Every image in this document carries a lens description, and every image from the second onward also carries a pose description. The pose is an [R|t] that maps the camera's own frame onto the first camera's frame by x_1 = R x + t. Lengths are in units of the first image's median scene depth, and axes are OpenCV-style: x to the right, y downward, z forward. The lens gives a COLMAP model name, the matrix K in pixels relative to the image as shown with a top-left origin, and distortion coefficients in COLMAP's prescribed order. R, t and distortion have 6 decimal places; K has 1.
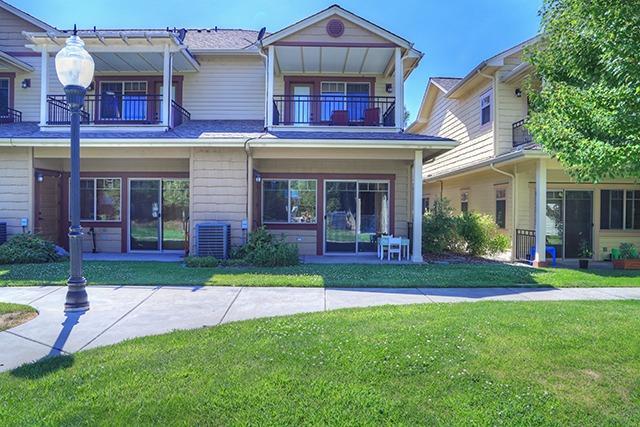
lens RADIAL K [[445.2, 0, 320.0], [0, 445.2, 213.5], [0, 0, 1]] dist [-0.061272, 0.000873]
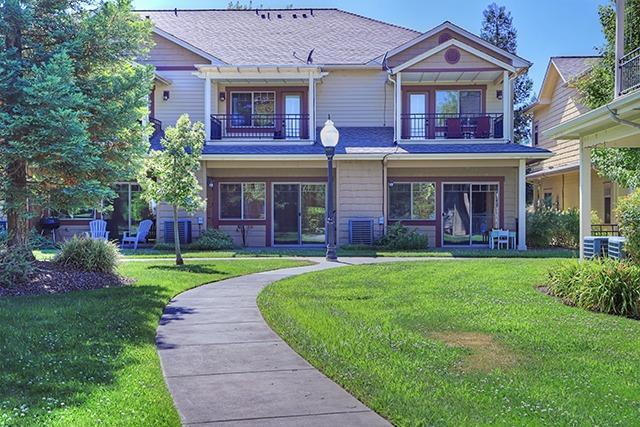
lens RADIAL K [[927.3, 0, 320.0], [0, 927.3, 213.5], [0, 0, 1]] dist [0.184031, 0.003314]
pose [[0.998437, -0.008994, -0.055156, -0.186503], [0.008768, 0.999952, -0.004338, 0.014118], [0.055192, 0.003848, 0.998468, -1.541679]]
